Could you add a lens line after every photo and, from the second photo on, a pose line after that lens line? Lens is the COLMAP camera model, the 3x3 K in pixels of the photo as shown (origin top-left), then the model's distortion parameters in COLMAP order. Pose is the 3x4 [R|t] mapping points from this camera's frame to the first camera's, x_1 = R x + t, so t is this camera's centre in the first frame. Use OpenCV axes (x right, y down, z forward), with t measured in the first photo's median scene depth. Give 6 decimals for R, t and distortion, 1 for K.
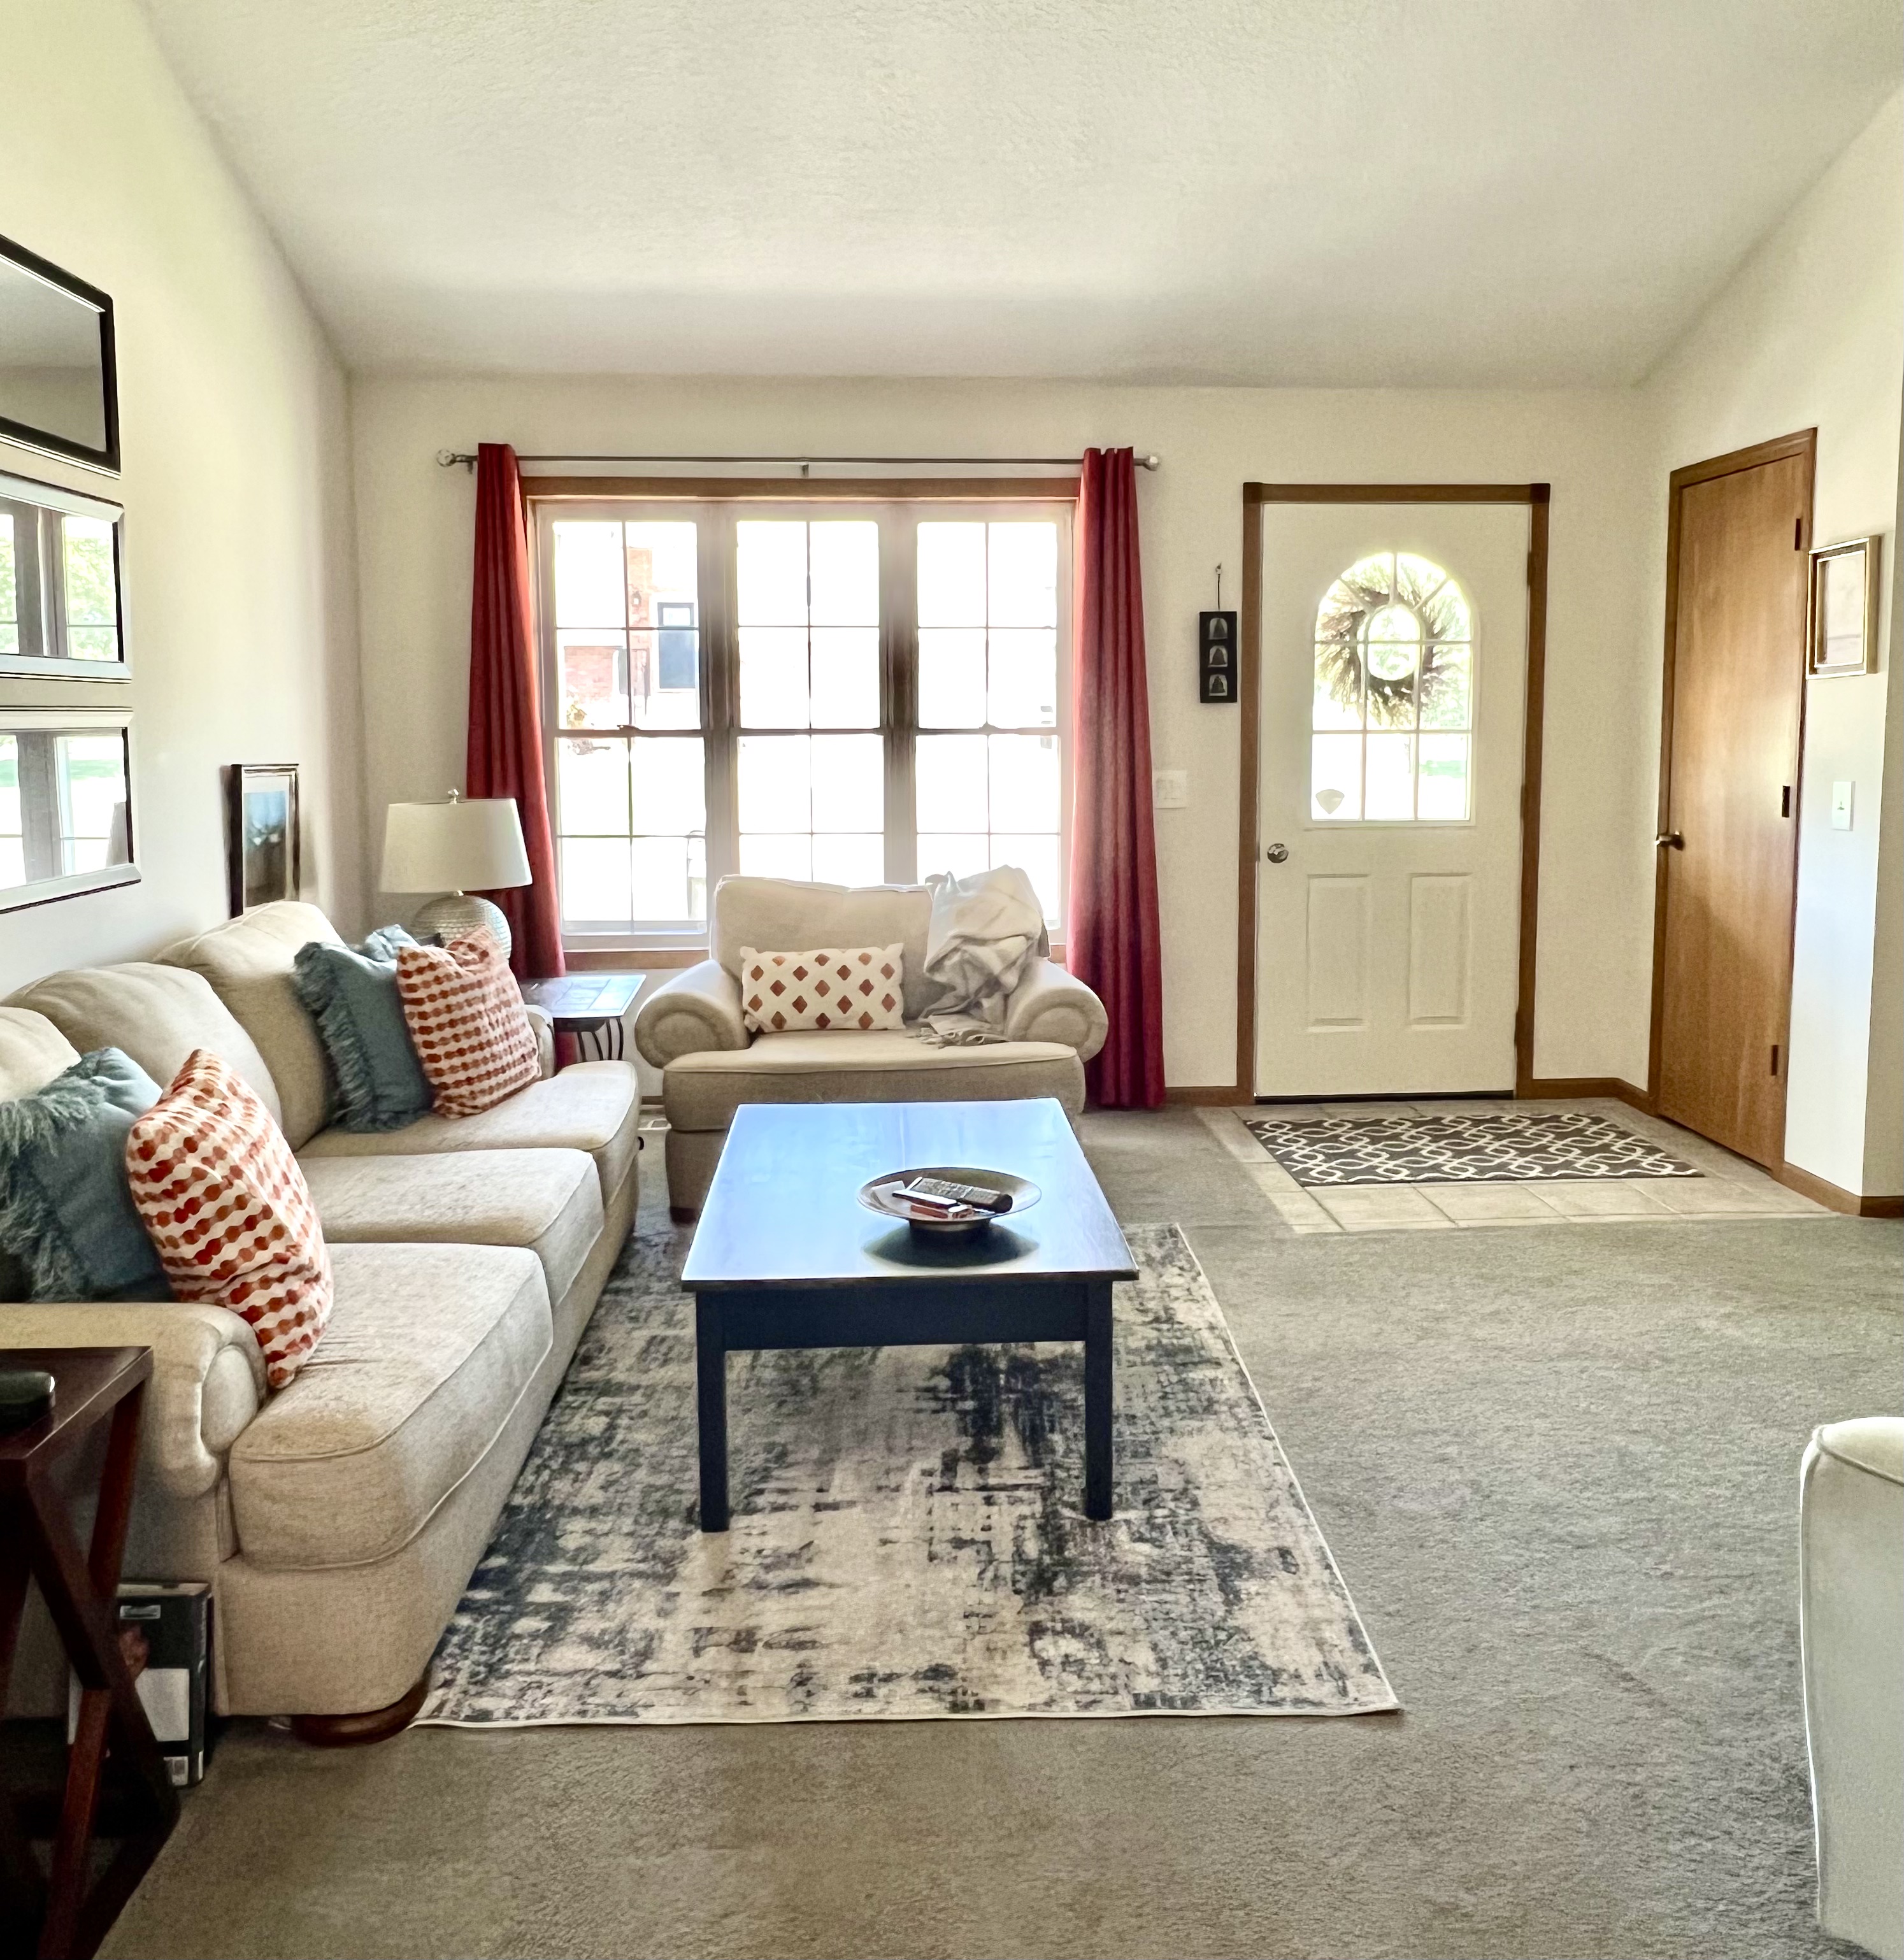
lens RADIAL K [[1662.2, 0, 956.5], [0, 1662.2, 907.8], [0, 0, 1]] dist [0.004634, 0.004758]
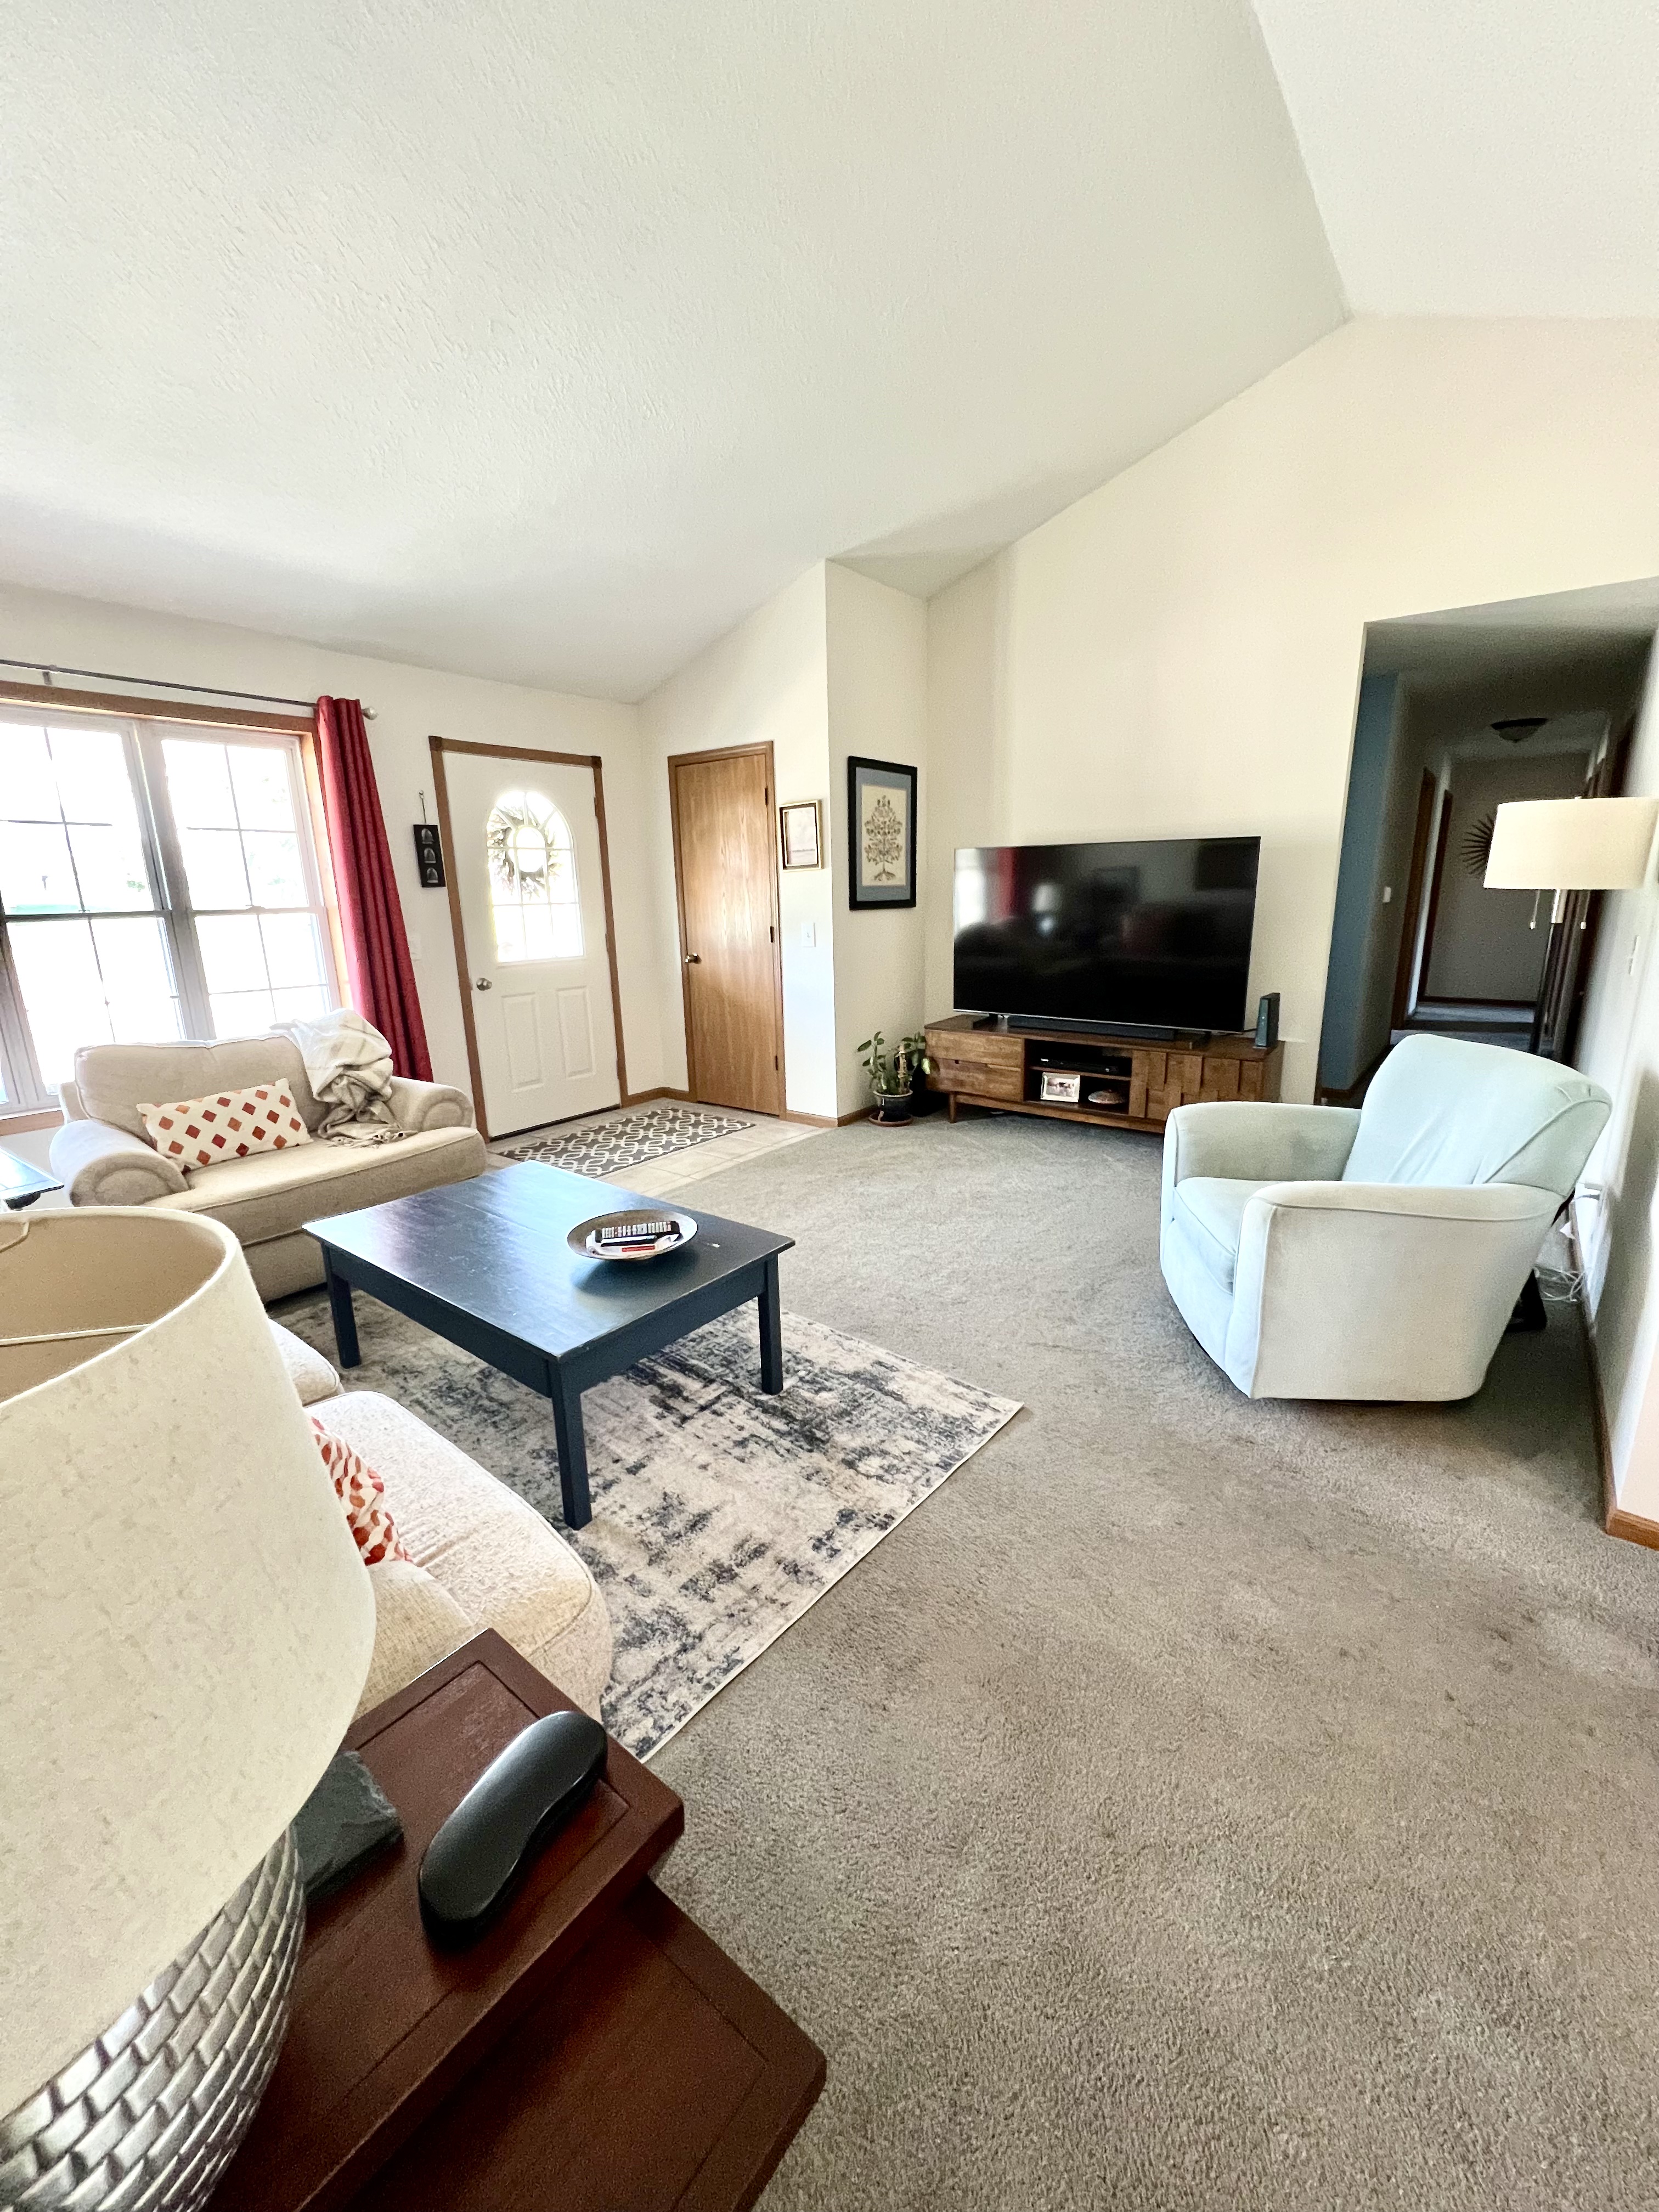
lens RADIAL K [[882.2, 0, 829.5], [0, 882.2, 1106.0], [0, 0, 1]] dist [0.001678, 0.000287]
pose [[0.655146, -0.191308, 0.730879, -0.269897], [0.103191, 0.981001, 0.164280, -0.027507], [-0.748422, -0.032207, 0.662441, 0.230862]]
